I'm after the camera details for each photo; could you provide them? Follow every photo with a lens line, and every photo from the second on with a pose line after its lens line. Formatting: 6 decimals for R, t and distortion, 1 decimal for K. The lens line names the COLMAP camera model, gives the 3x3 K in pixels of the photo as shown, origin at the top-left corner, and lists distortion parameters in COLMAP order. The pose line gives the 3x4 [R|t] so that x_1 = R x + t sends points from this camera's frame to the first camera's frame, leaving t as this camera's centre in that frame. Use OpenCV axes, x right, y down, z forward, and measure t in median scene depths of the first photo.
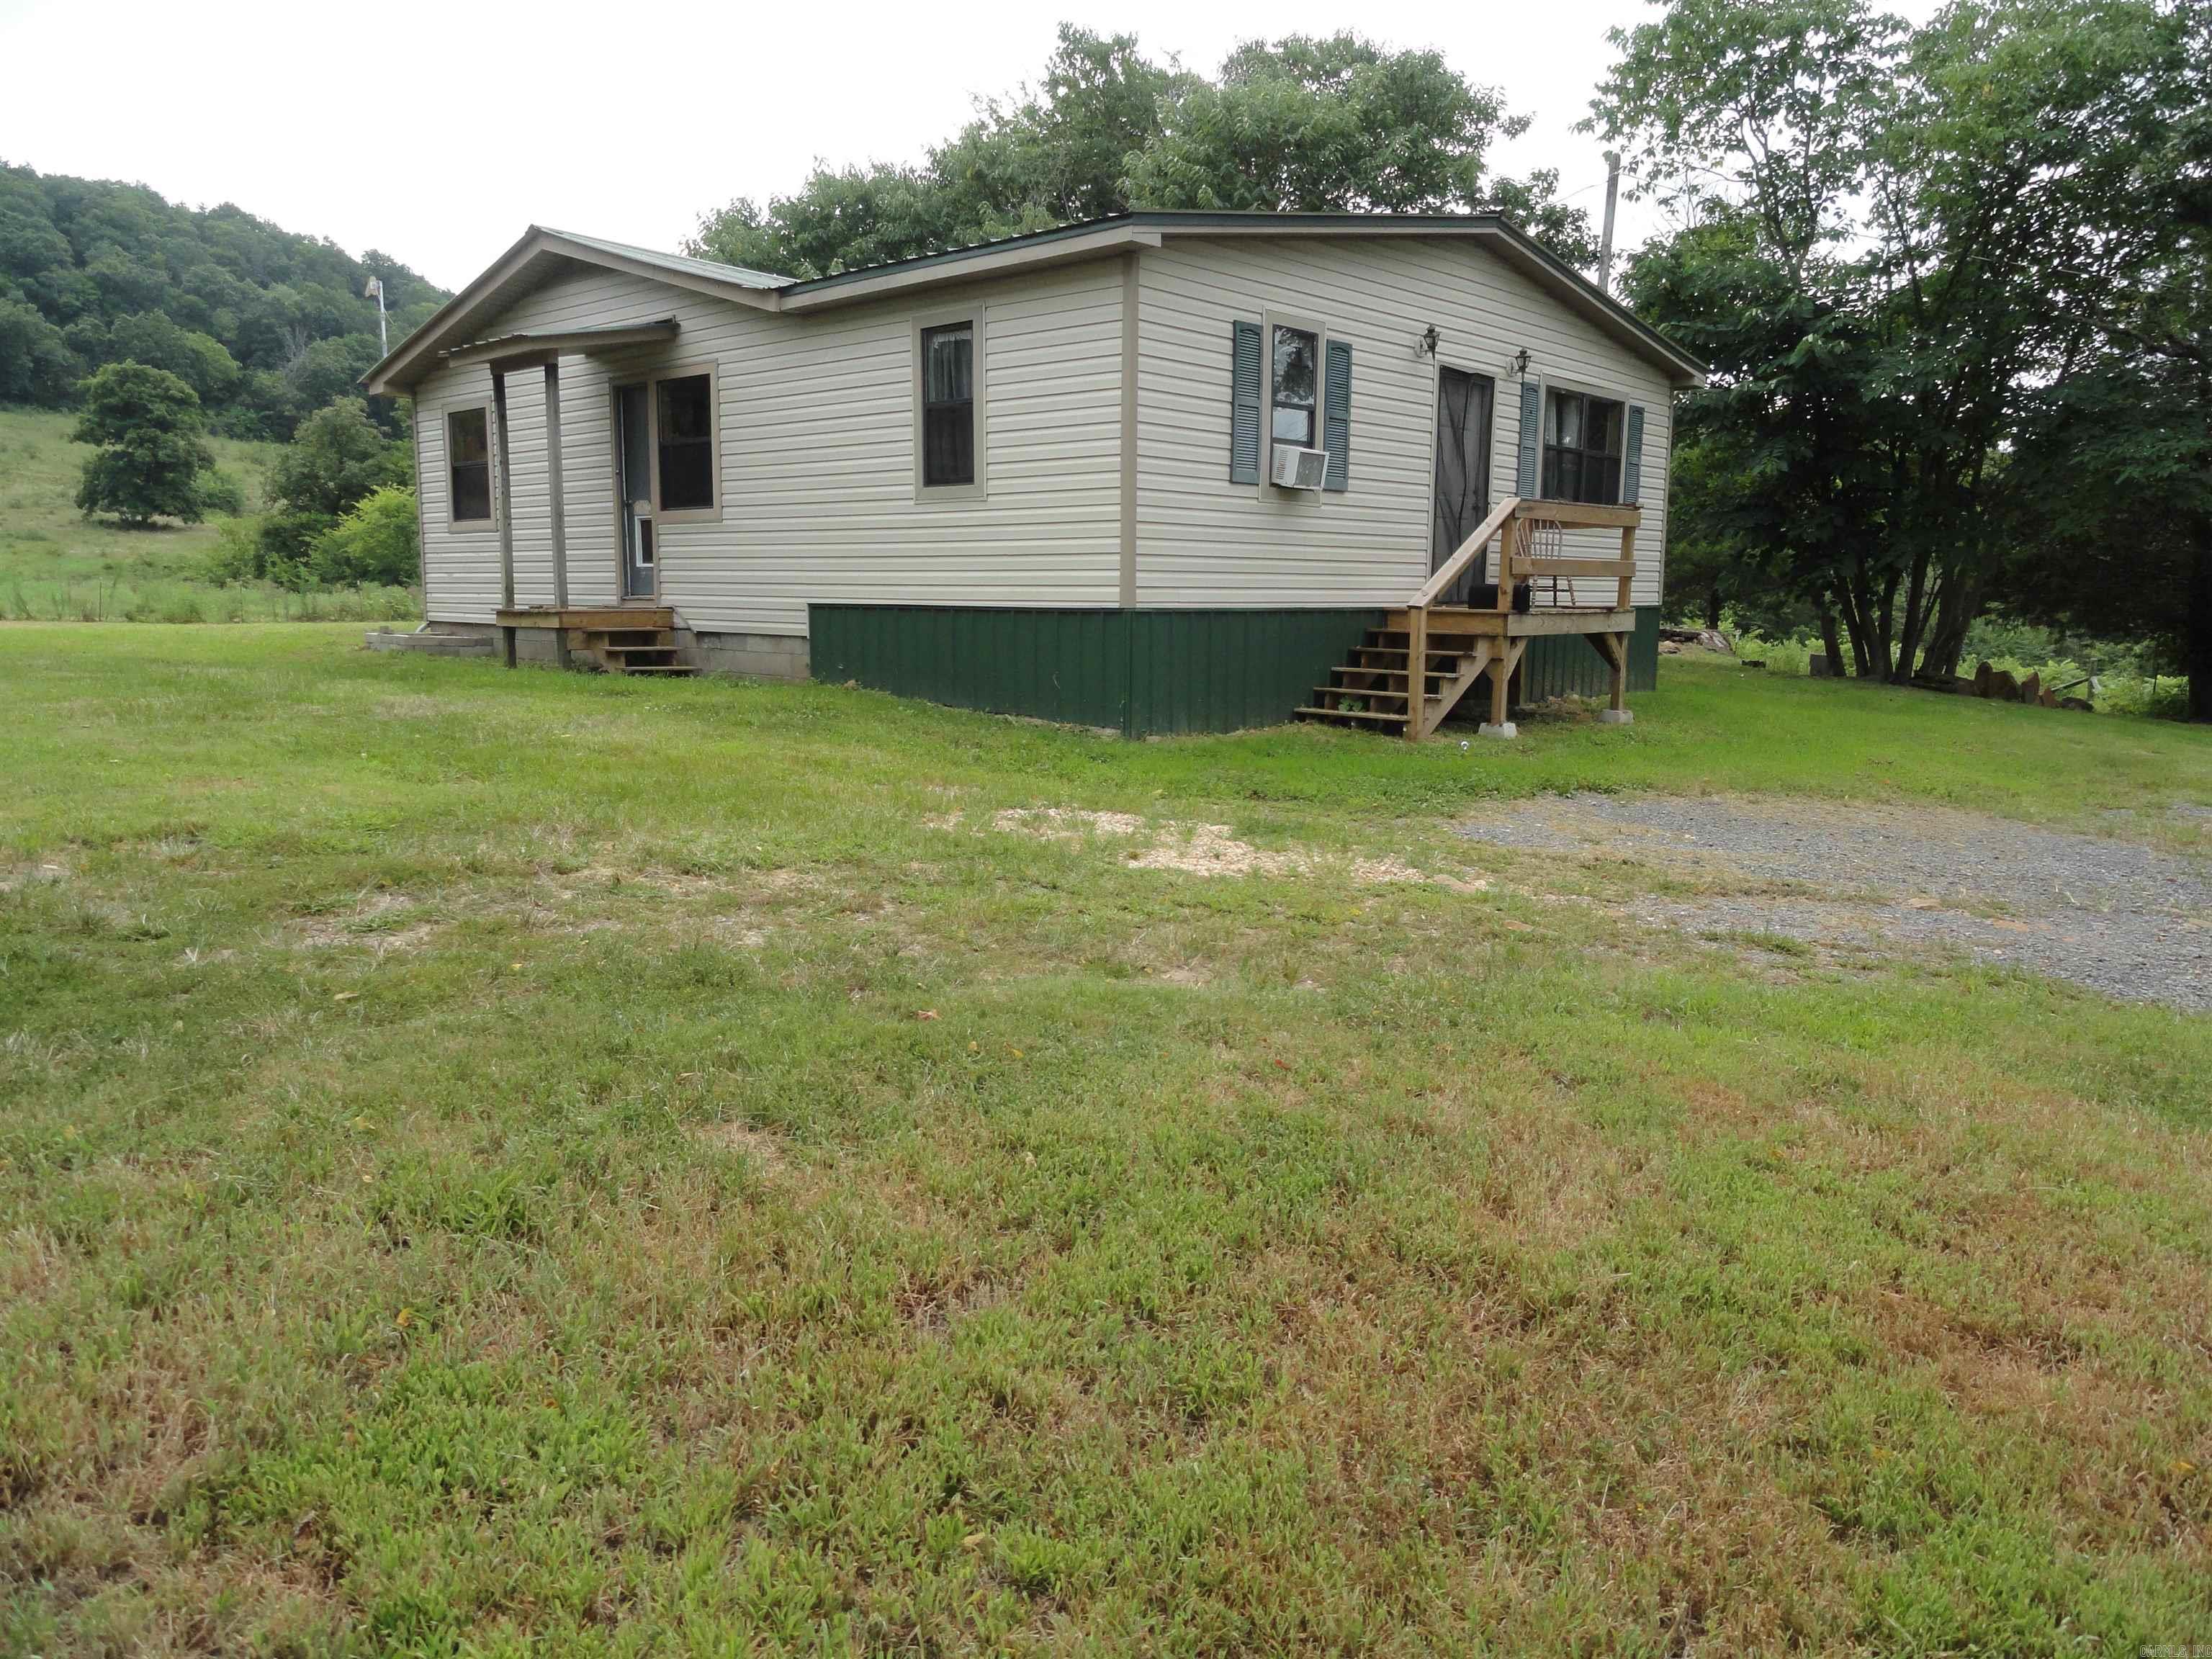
lens RADIAL K [[1540.8, 0, 1106.0], [0, 1540.8, 829.5], [0, 0, 1]] dist [-0.015614, 0.008929]
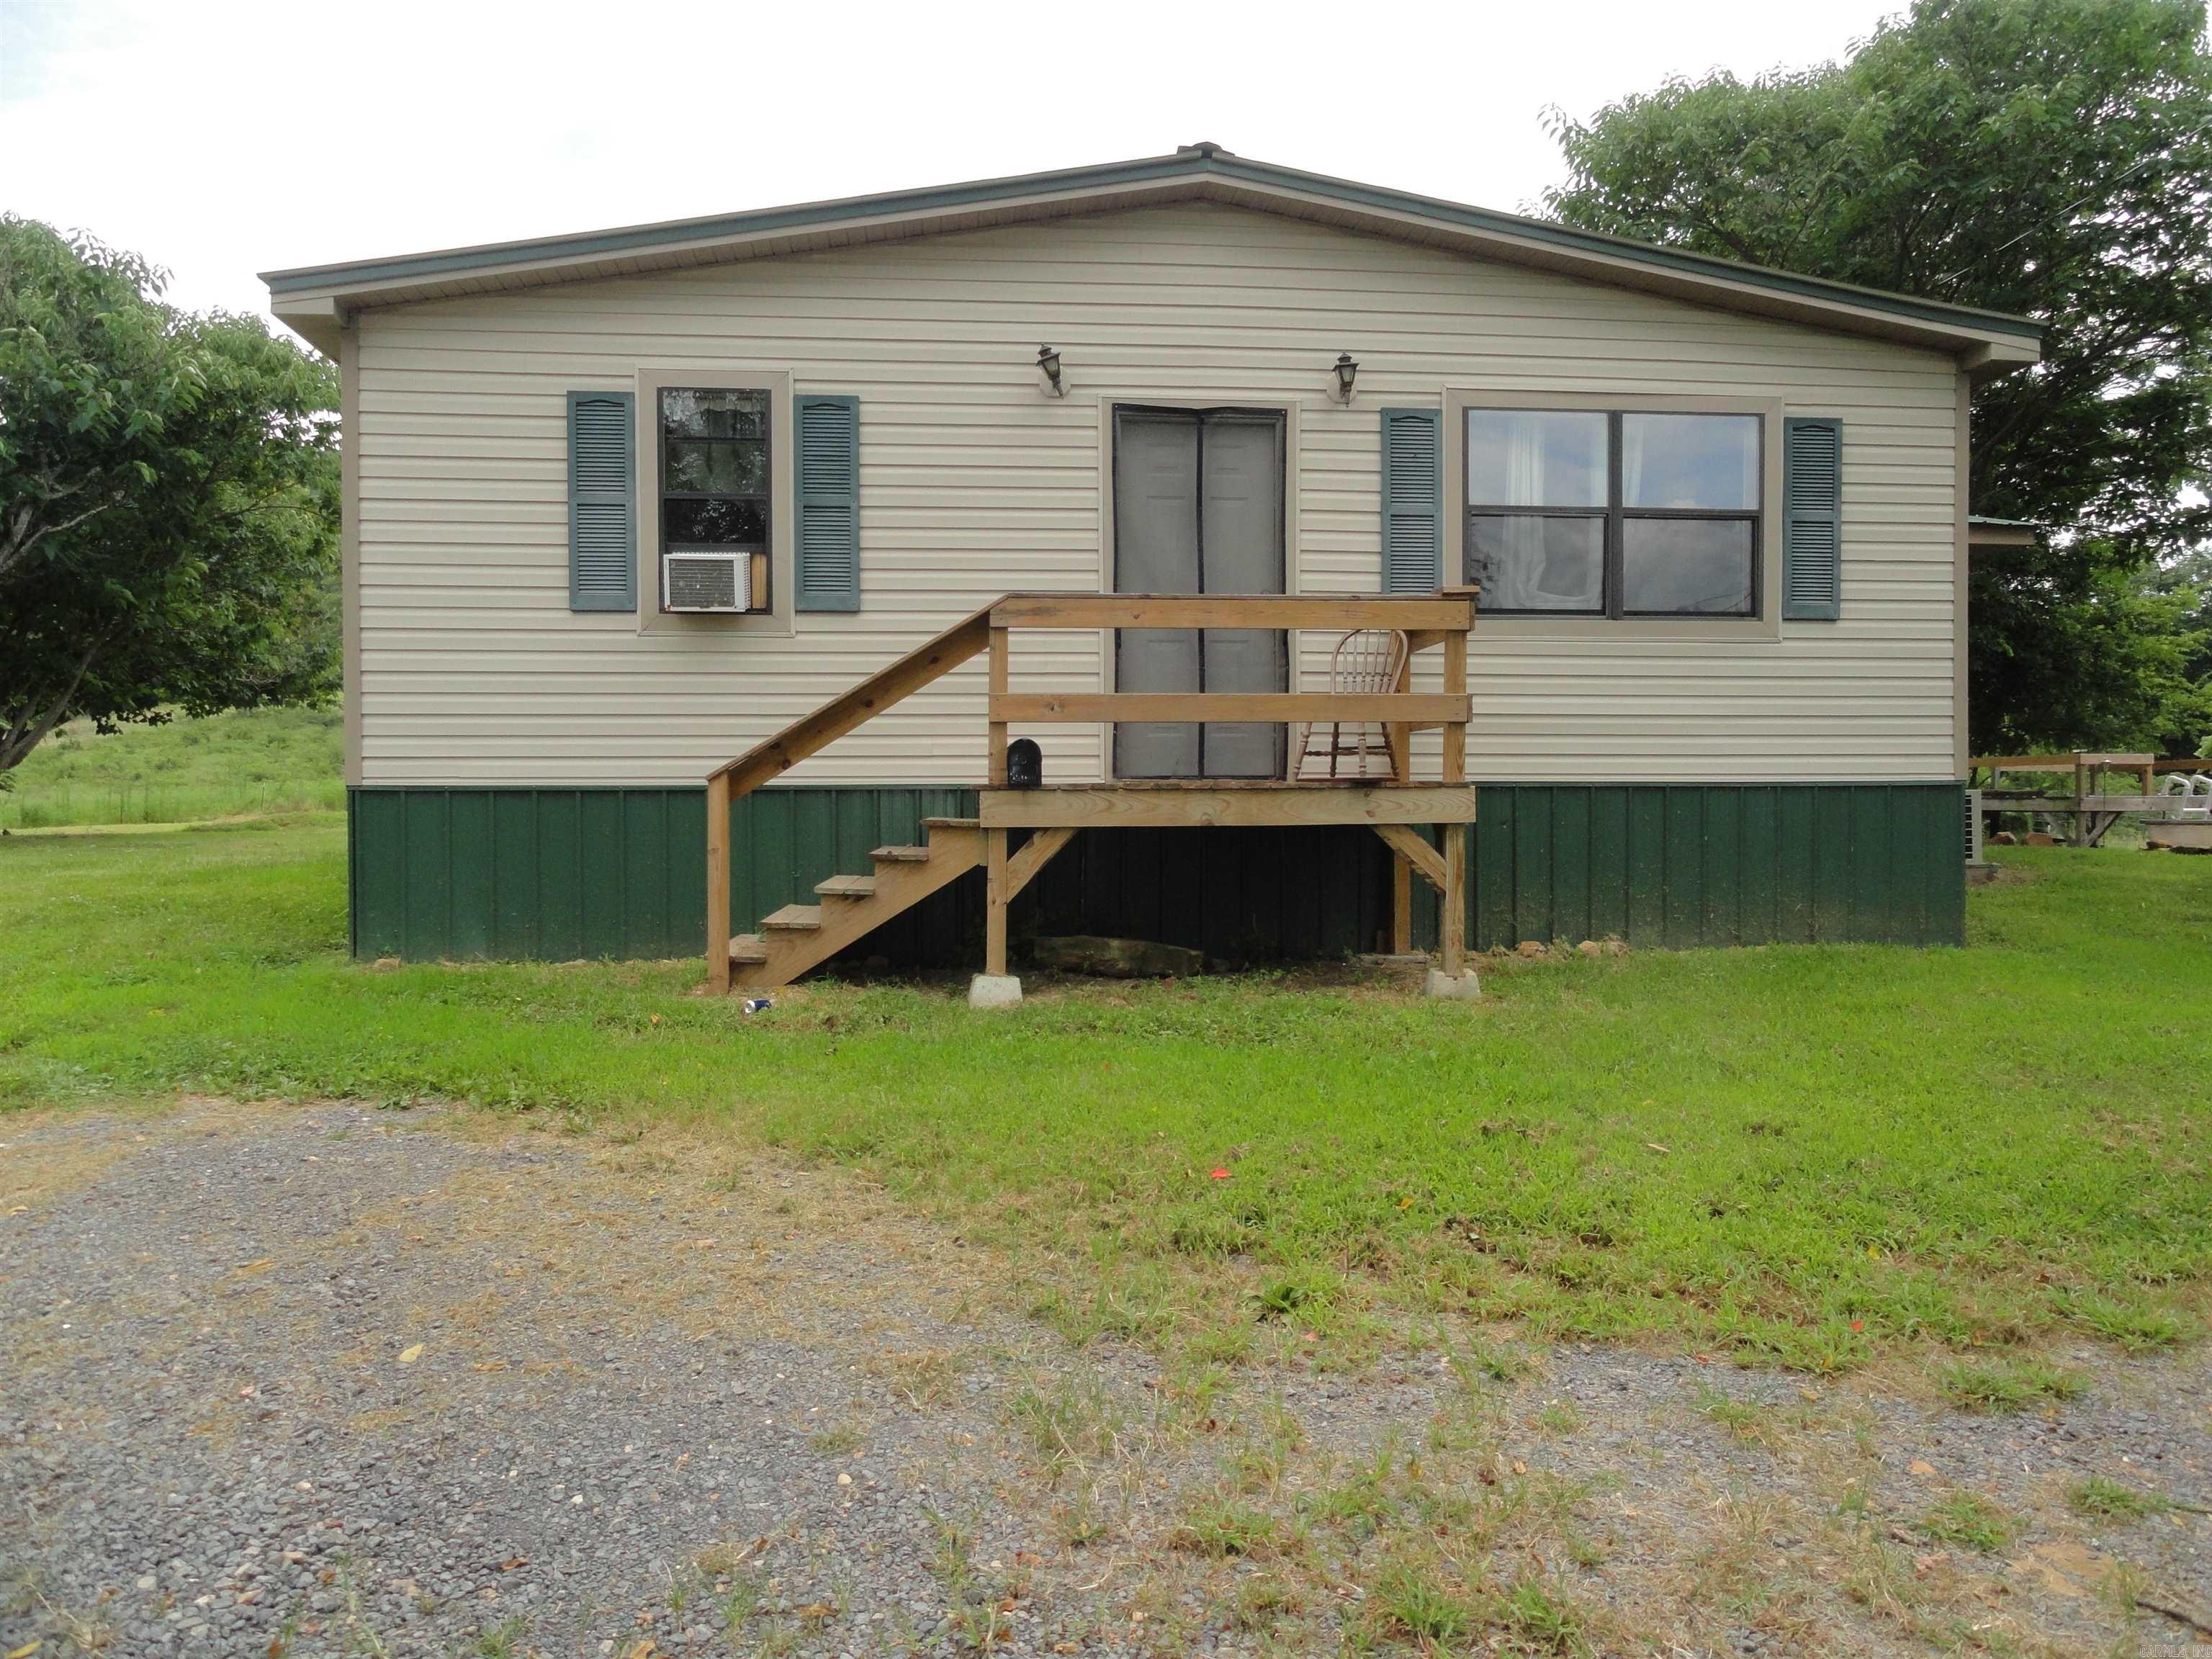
lens RADIAL K [[1540.8, 0, 1106.0], [0, 1540.8, 829.5], [0, 0, 1]] dist [-0.015614, 0.008929]
pose [[0.746217, -0.002938, -0.665697, 0.651603], [-0.094058, 0.989493, -0.109803, -0.062577], [0.659025, 0.144551, 0.738100, 0.575674]]
